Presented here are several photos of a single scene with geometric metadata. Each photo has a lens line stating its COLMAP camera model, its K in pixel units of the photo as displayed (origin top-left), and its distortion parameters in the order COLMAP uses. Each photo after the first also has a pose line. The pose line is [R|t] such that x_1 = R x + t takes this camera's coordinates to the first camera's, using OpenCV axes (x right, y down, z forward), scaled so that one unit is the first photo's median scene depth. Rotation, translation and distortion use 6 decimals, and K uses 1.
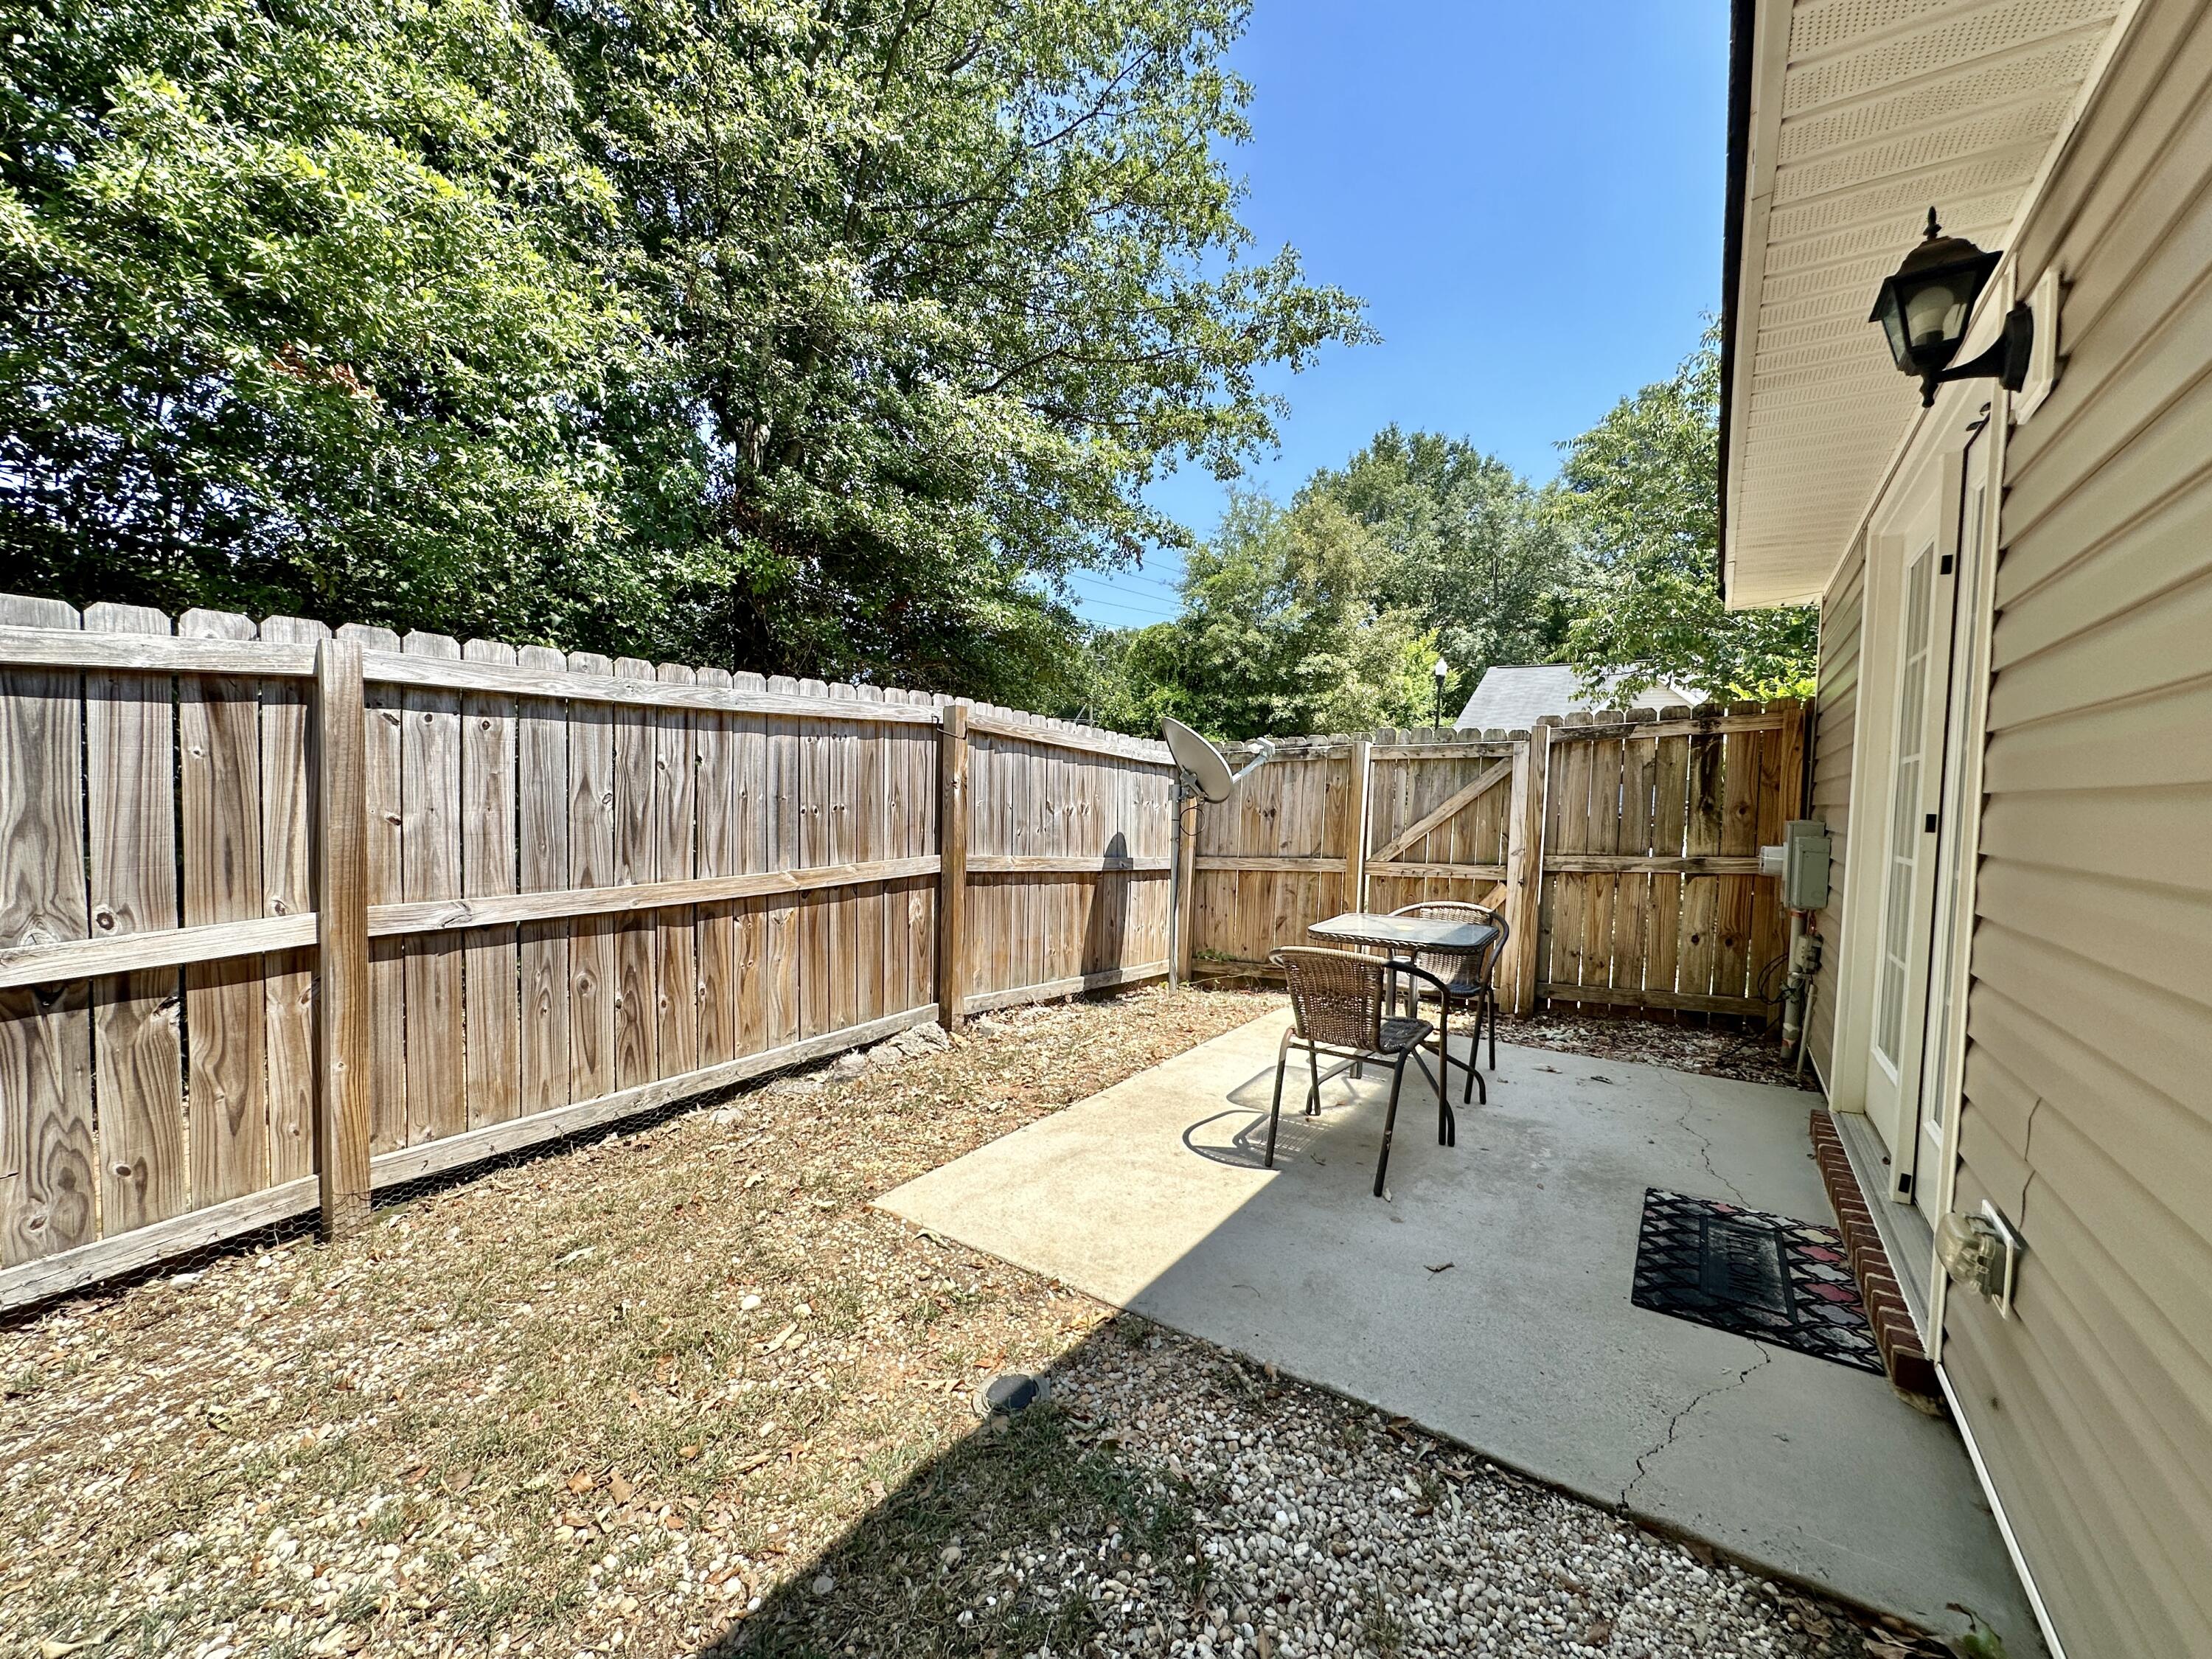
lens RADIAL K [[886.5, 0, 1107.3], [0, 886.5, 828.7], [0, 0, 1]] dist [-0.003680, -0.000307]
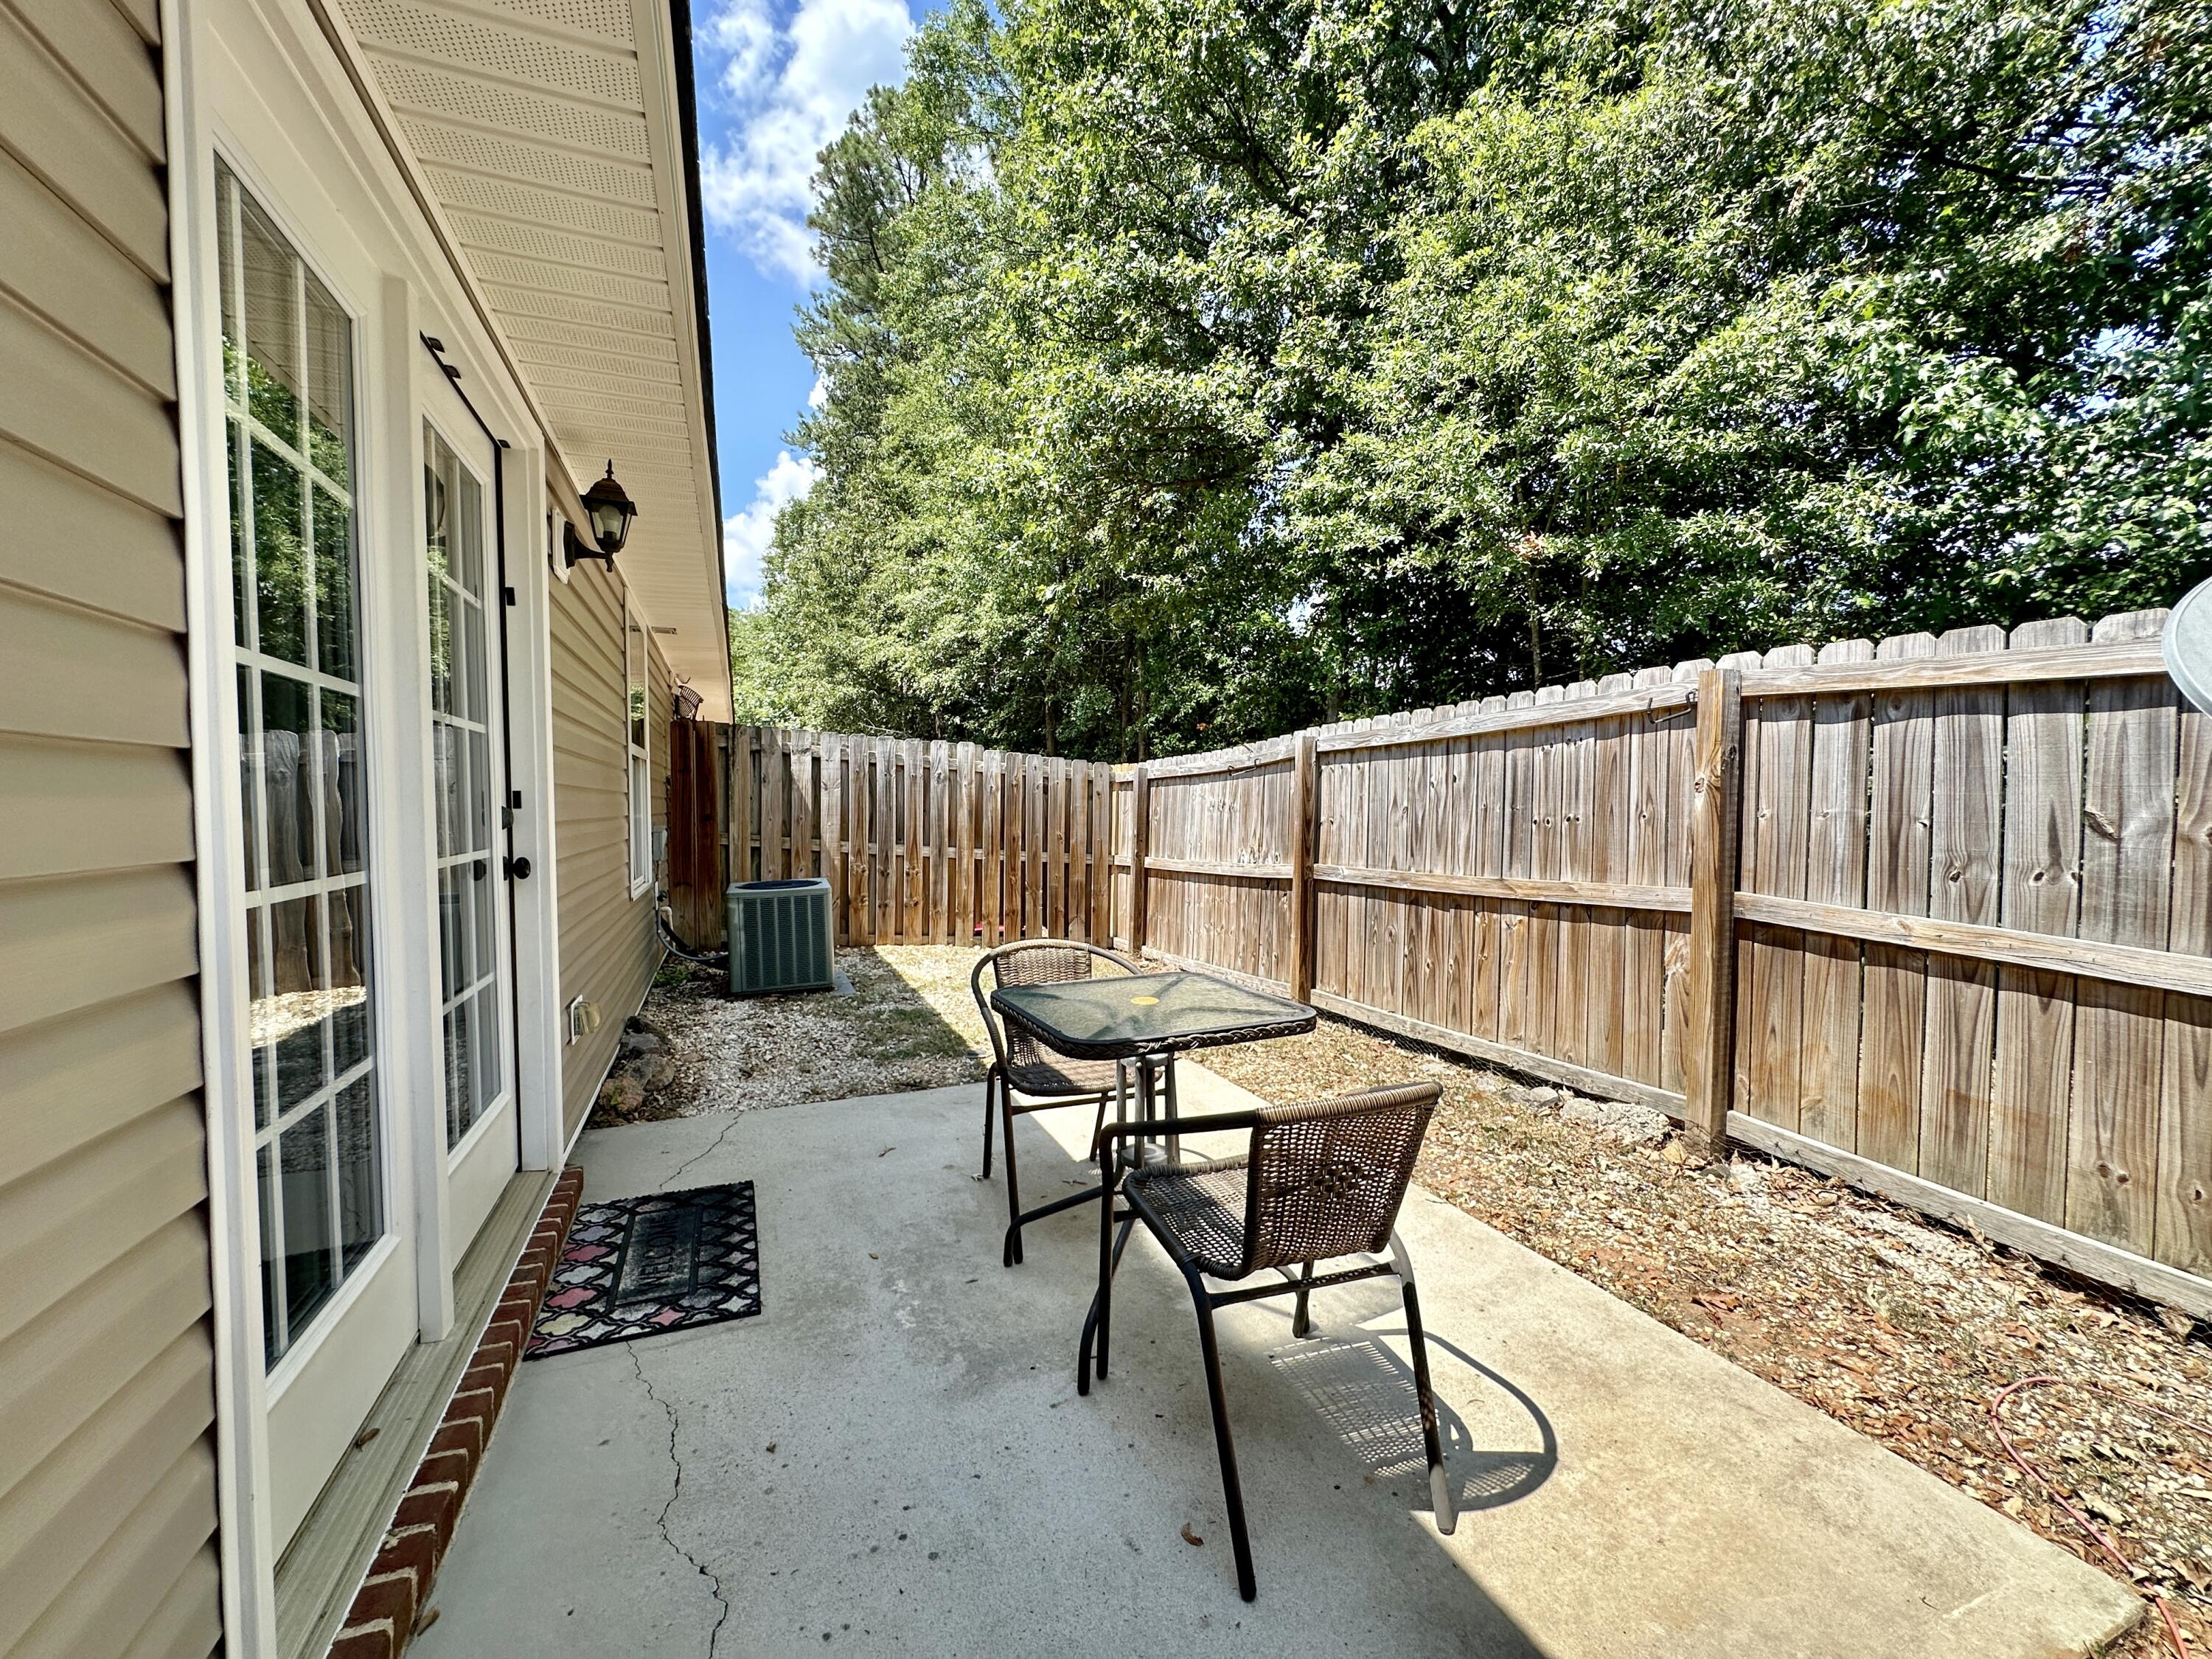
lens RADIAL K [[886.5, 0, 1107.3], [0, 886.5, 828.7], [0, 0, 1]] dist [-0.003680, -0.000307]
pose [[-0.549703, 0.000700, -0.835360, 1.143006], [-0.043070, 0.998646, 0.029179, -0.030397], [0.834249, 0.052019, -0.548929, 1.740879]]
